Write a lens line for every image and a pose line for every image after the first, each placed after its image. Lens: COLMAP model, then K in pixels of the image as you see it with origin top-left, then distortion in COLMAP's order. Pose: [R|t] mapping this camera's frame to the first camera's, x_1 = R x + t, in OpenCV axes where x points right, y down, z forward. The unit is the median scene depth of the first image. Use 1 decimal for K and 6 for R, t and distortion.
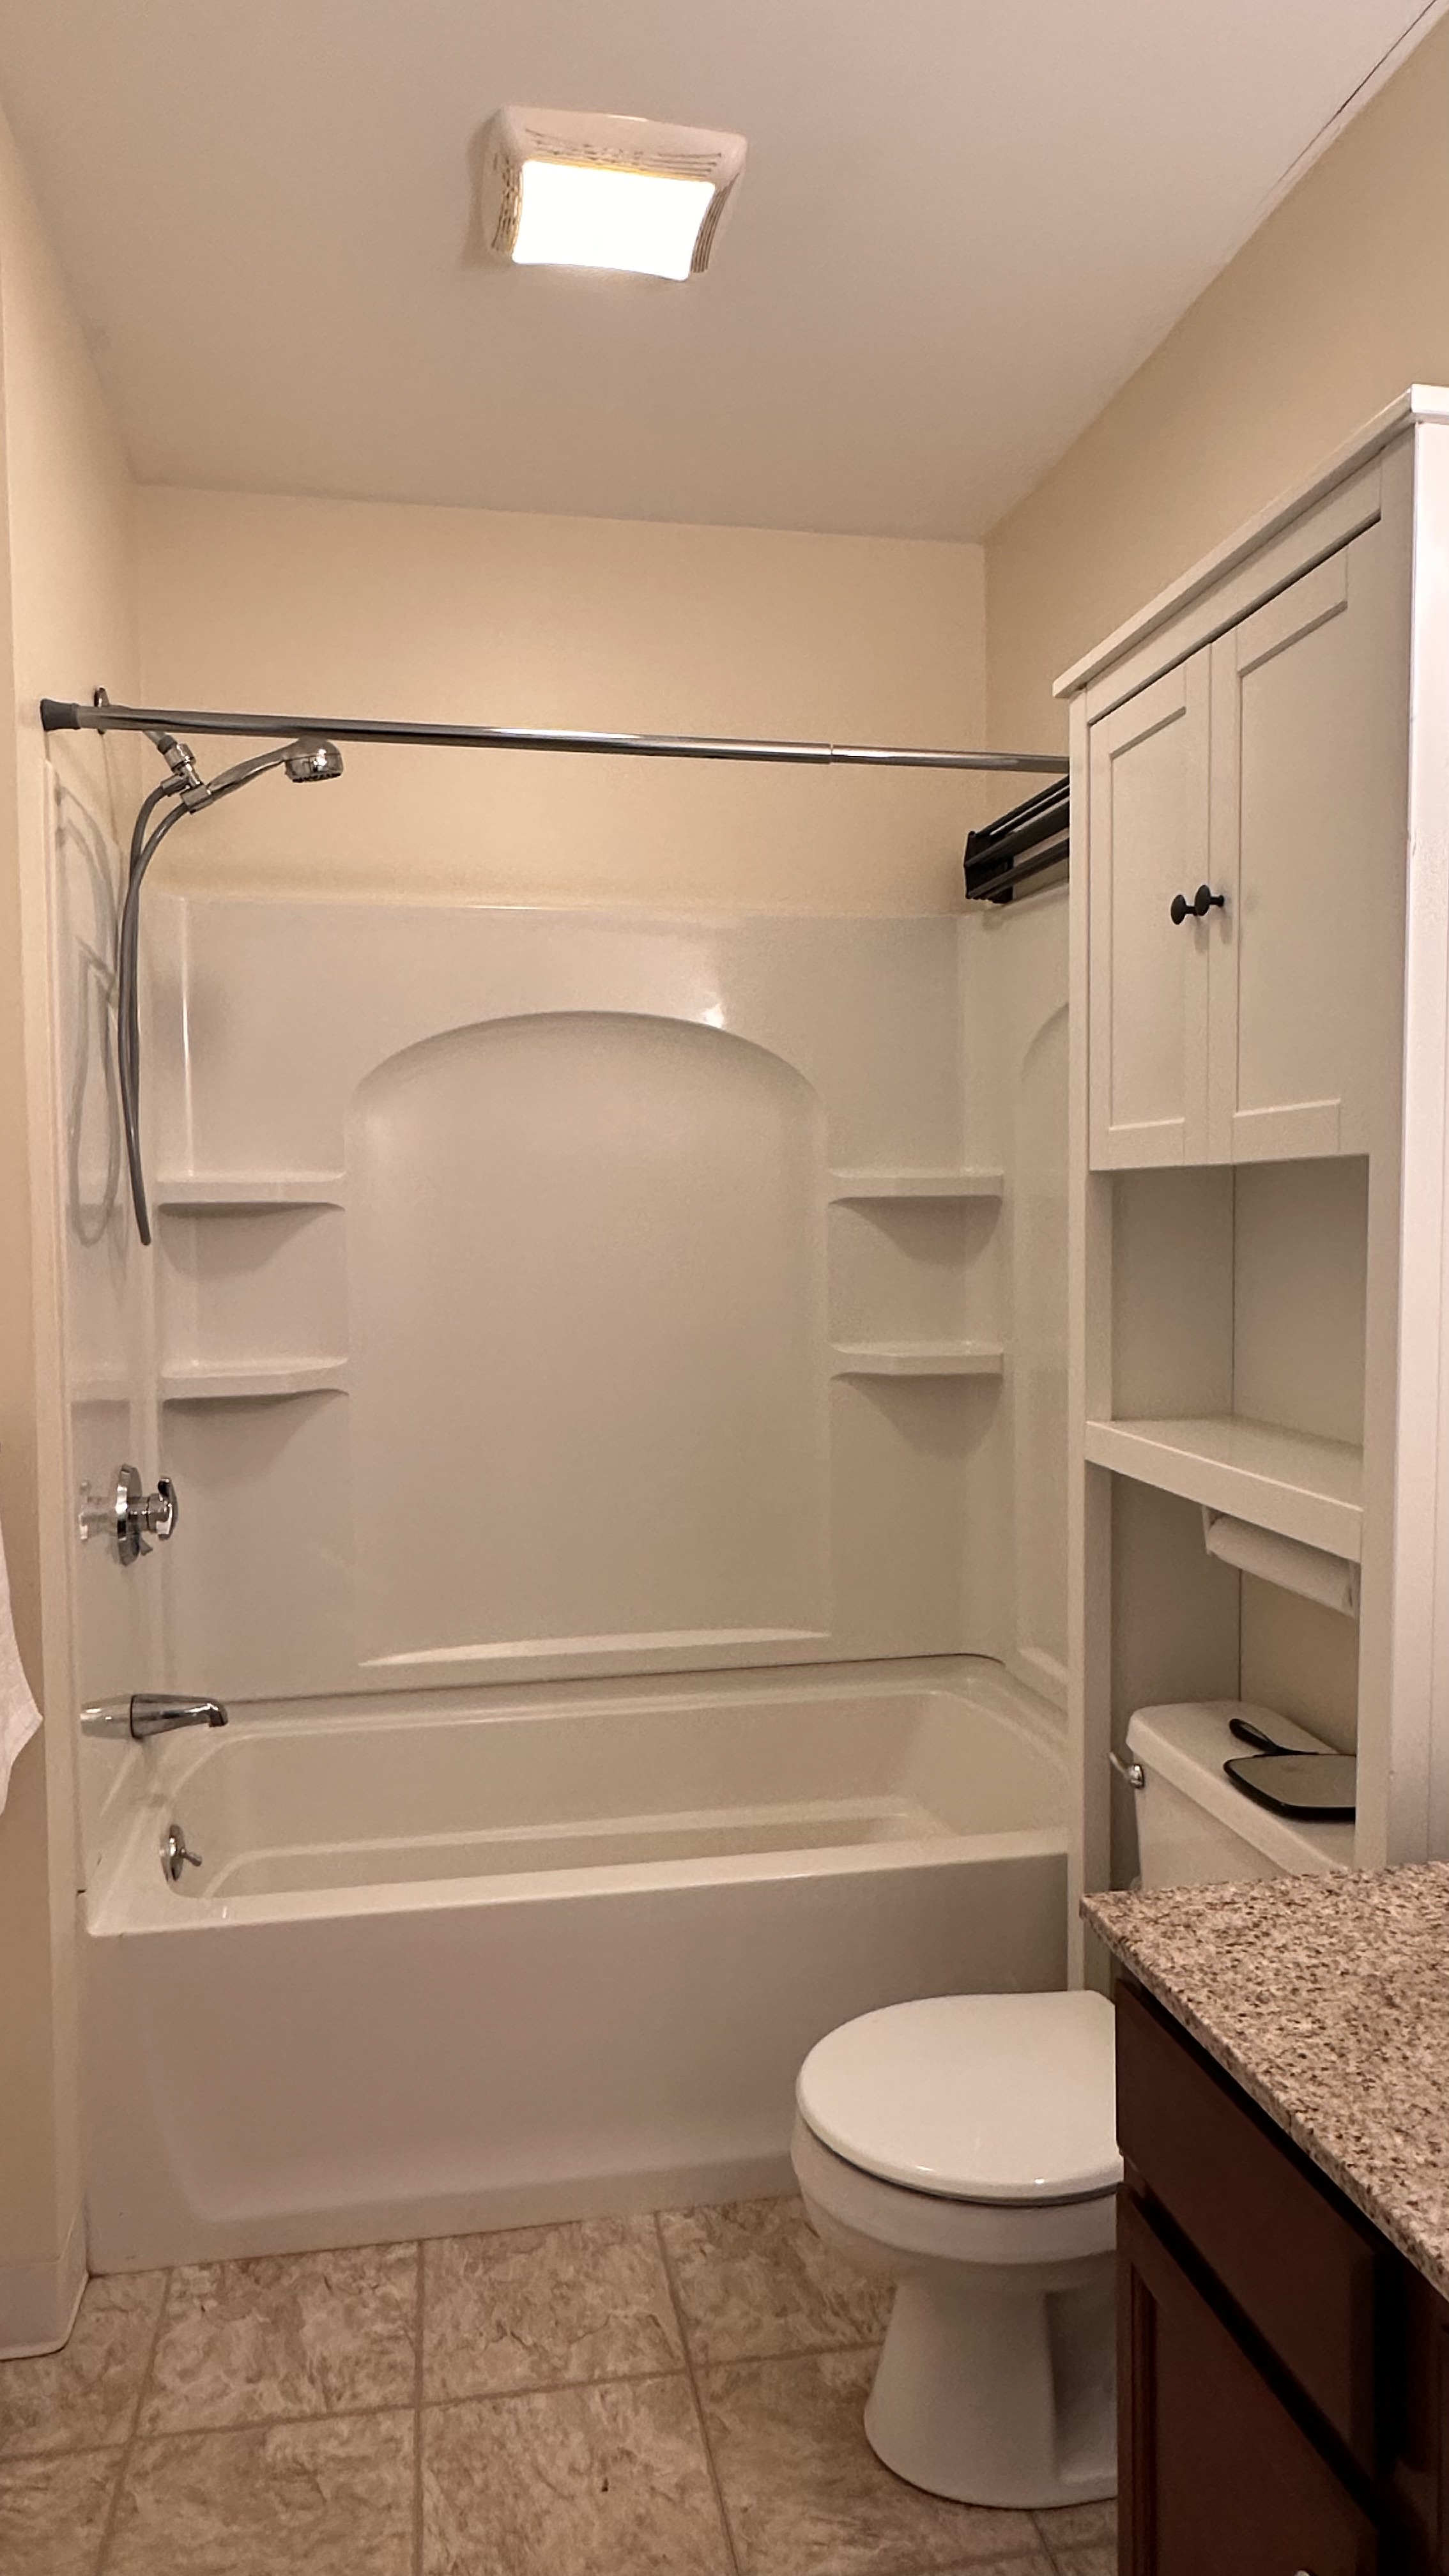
lens RADIAL K [[1593.4, 0, 721.1], [0, 1593.4, 1278.6], [0, 0, 1]] dist [0.000022, 0.001950]
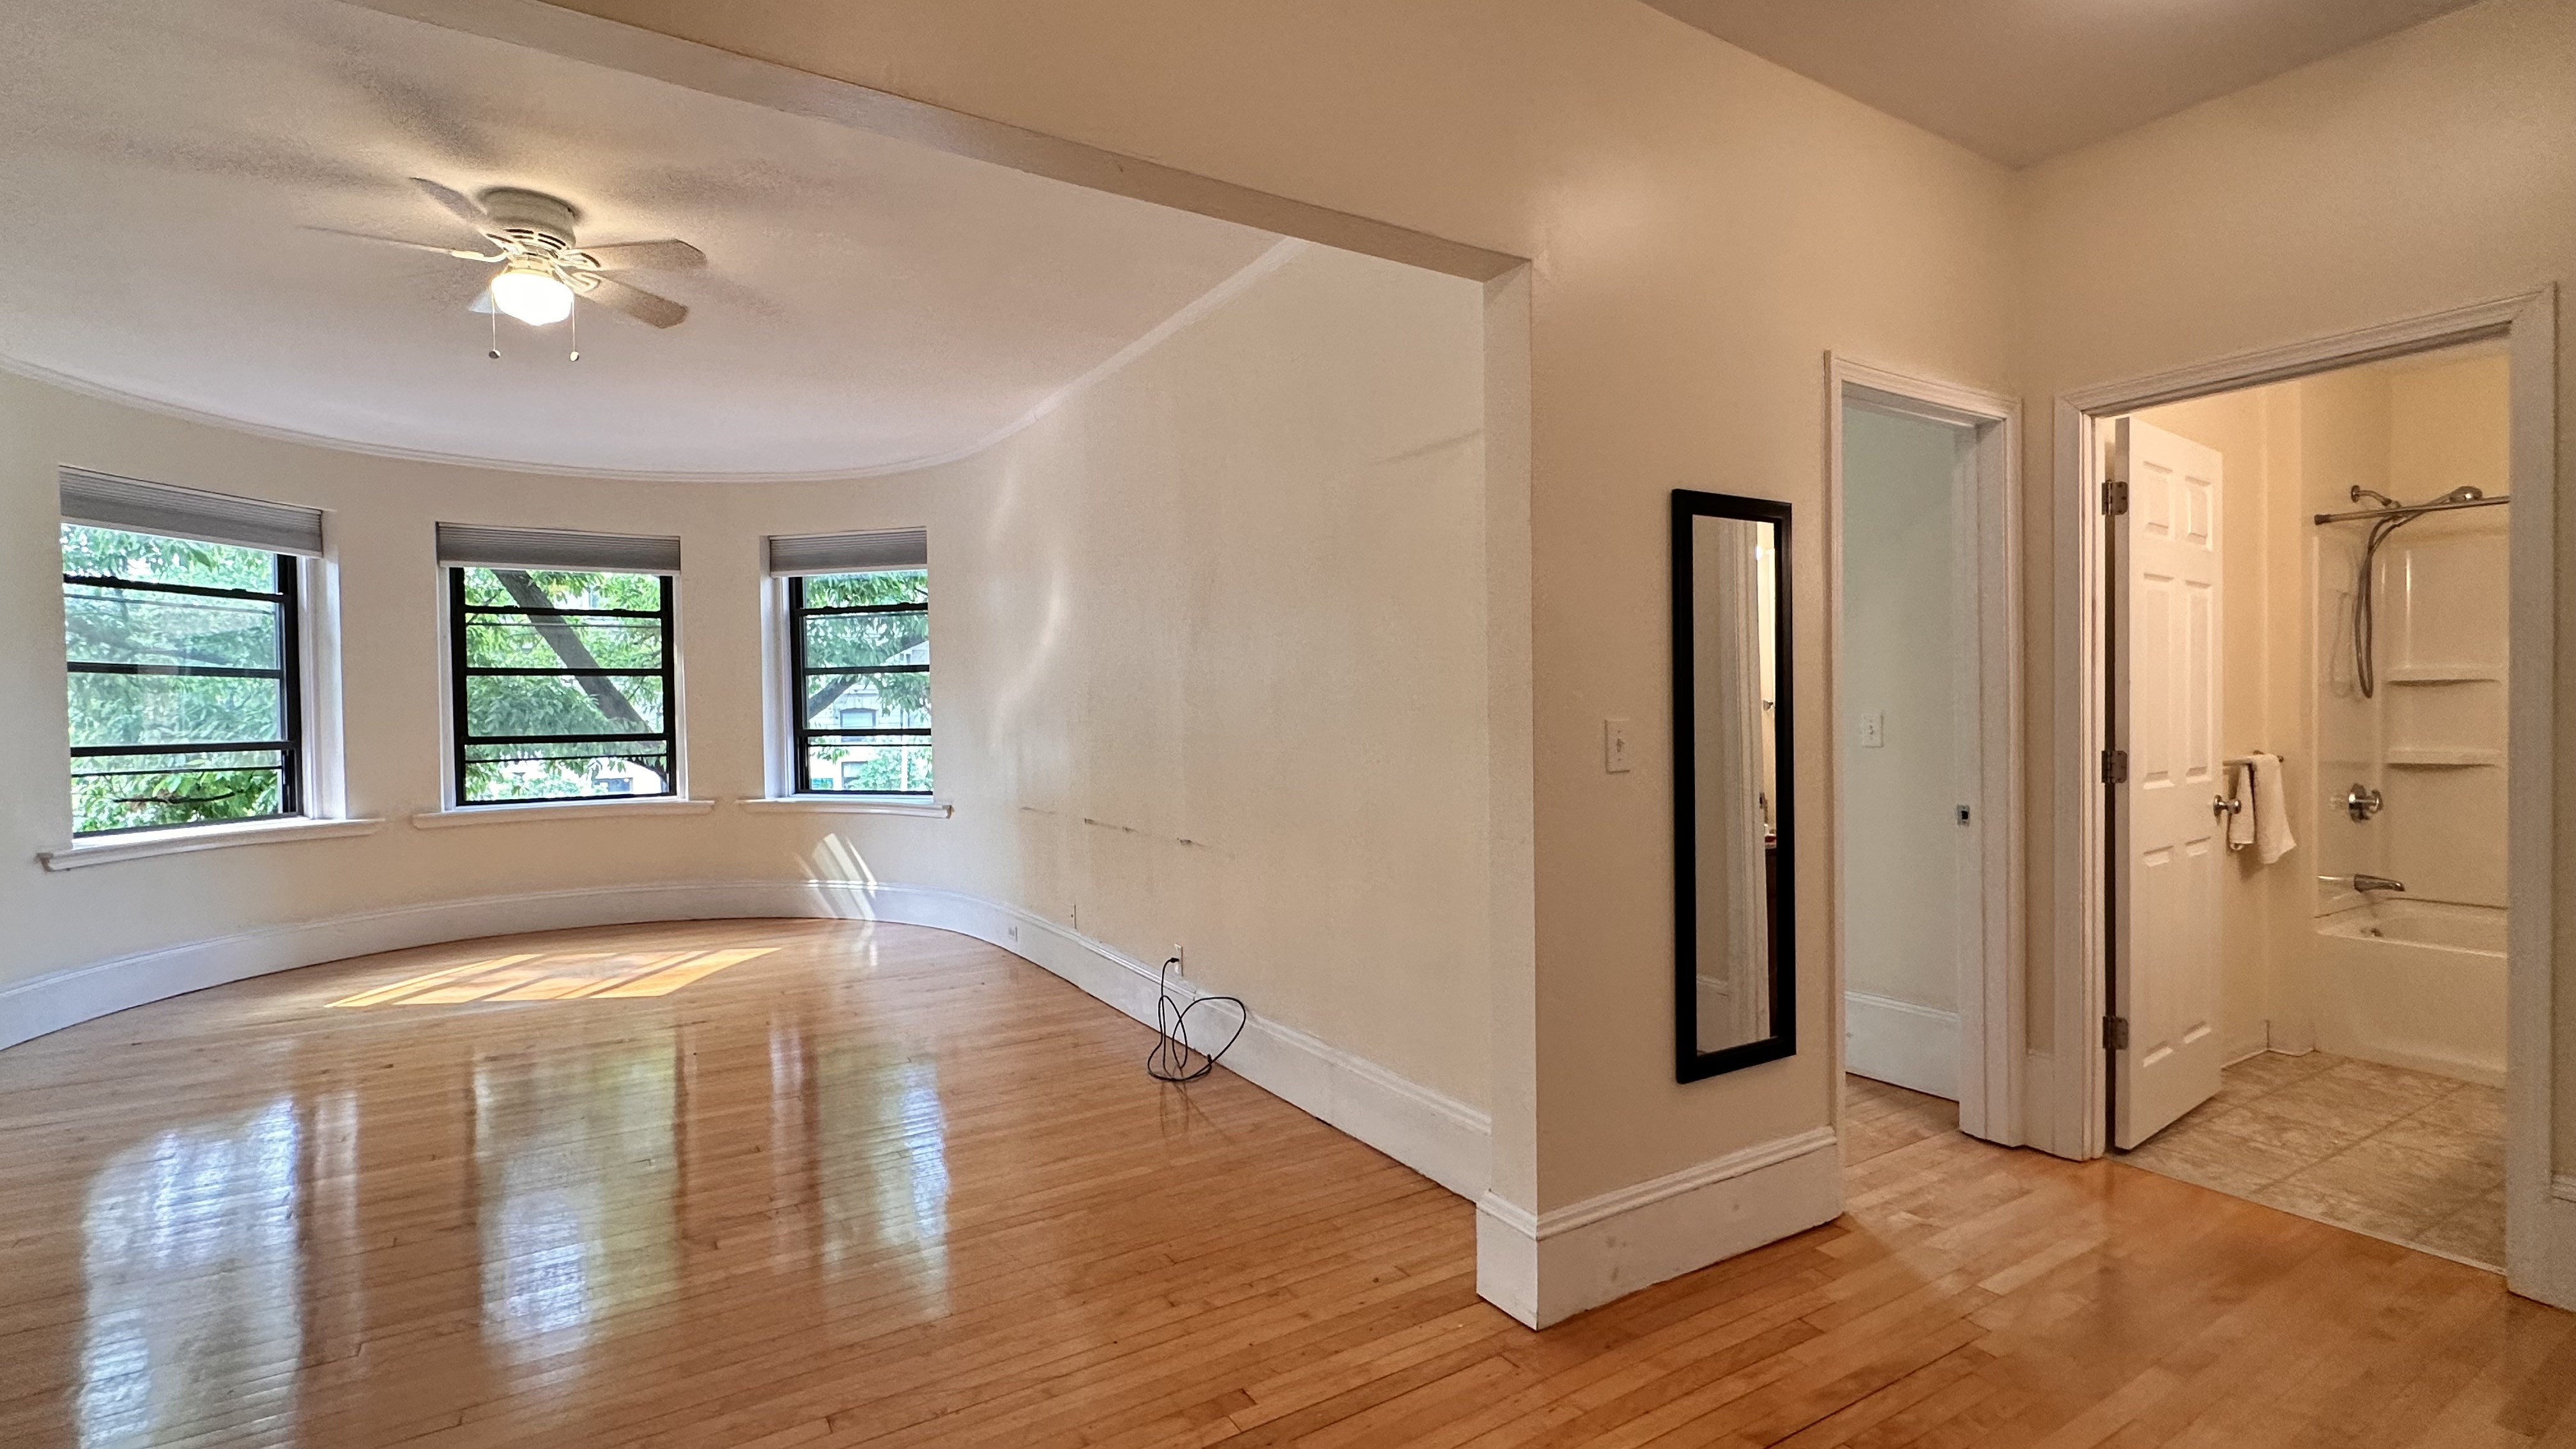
lens RADIAL K [[1154.7, 0, 1292.7], [0, 1154.7, 739.2], [0, 0, 1]] dist [-0.000335, -0.000223]
pose [[0.347713, 0.027096, -0.937210, 0.785147], [-0.026156, 0.999474, 0.019193, 0.055402], [0.937236, 0.017840, 0.348238, -1.282512]]
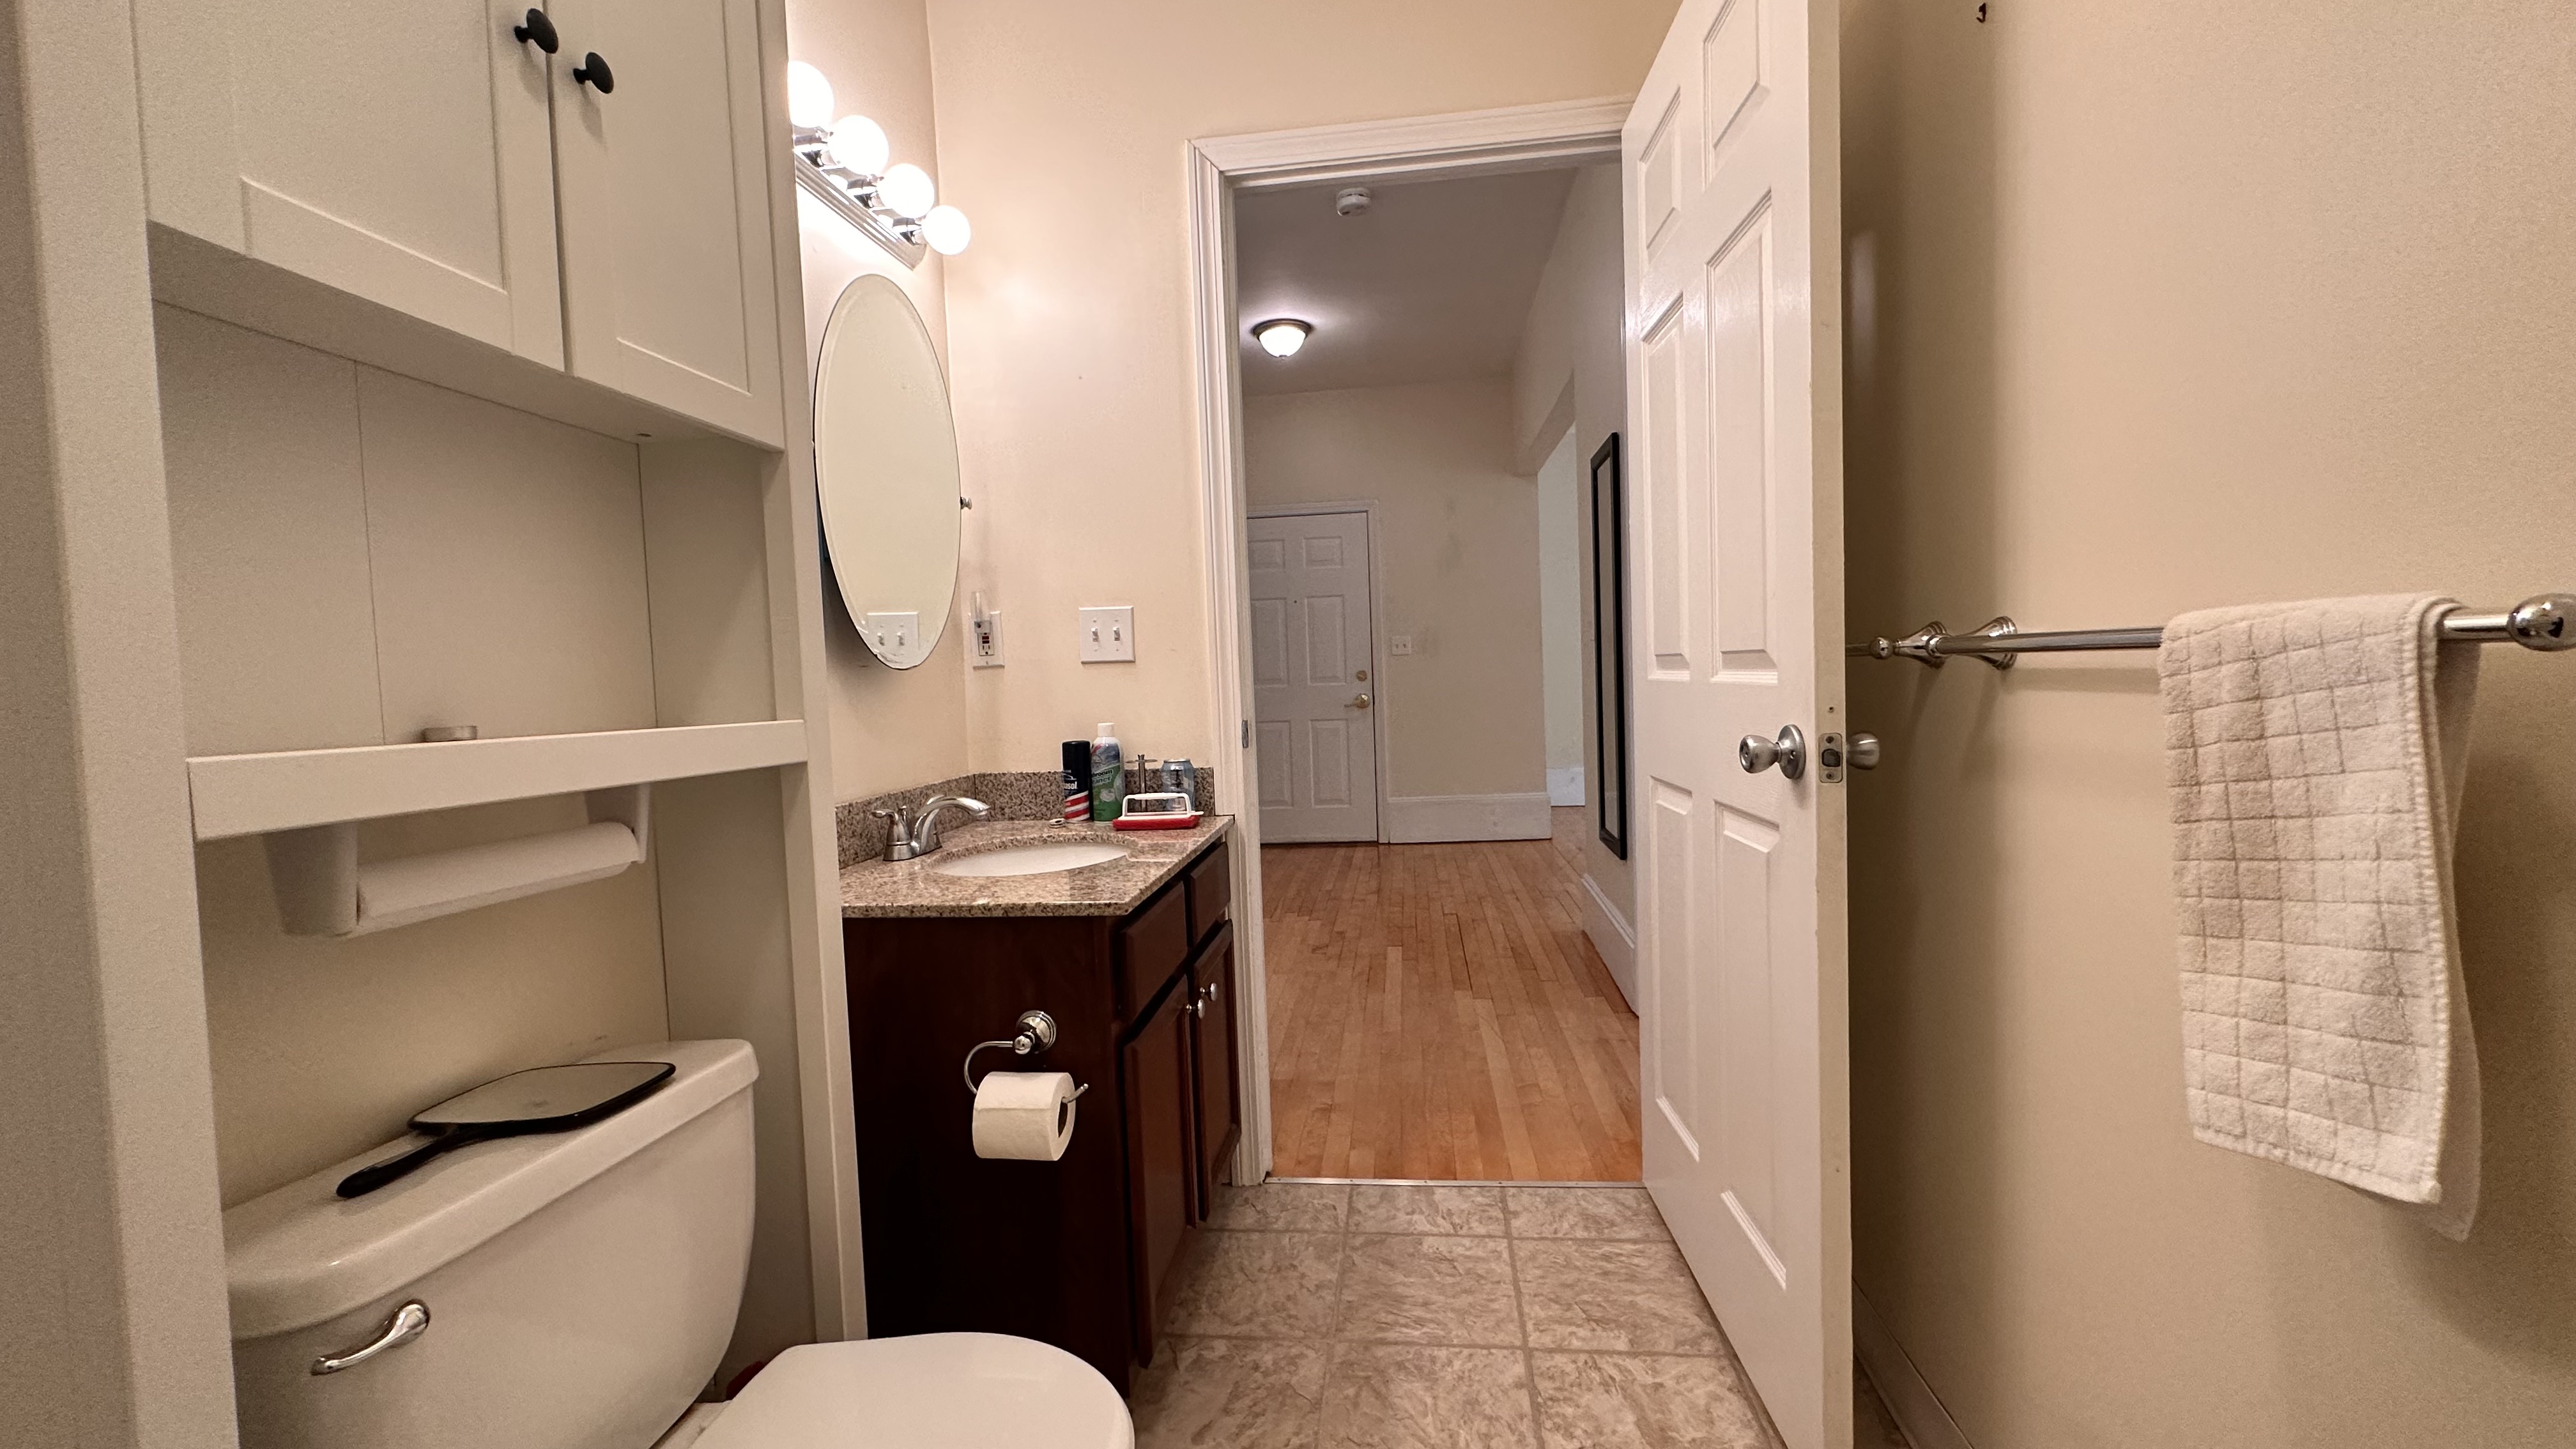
lens RADIAL K [[1028.0, 0, 1296.2], [0, 1028.0, 724.4], [0, 0, 1]] dist [-0.005882, 0.001076]
pose [[-0.951270, 0.037376, 0.306085, -0.154881], [0.064139, 0.994900, 0.077849, 0.069451], [-0.301614, 0.093688, -0.948816, 1.049625]]
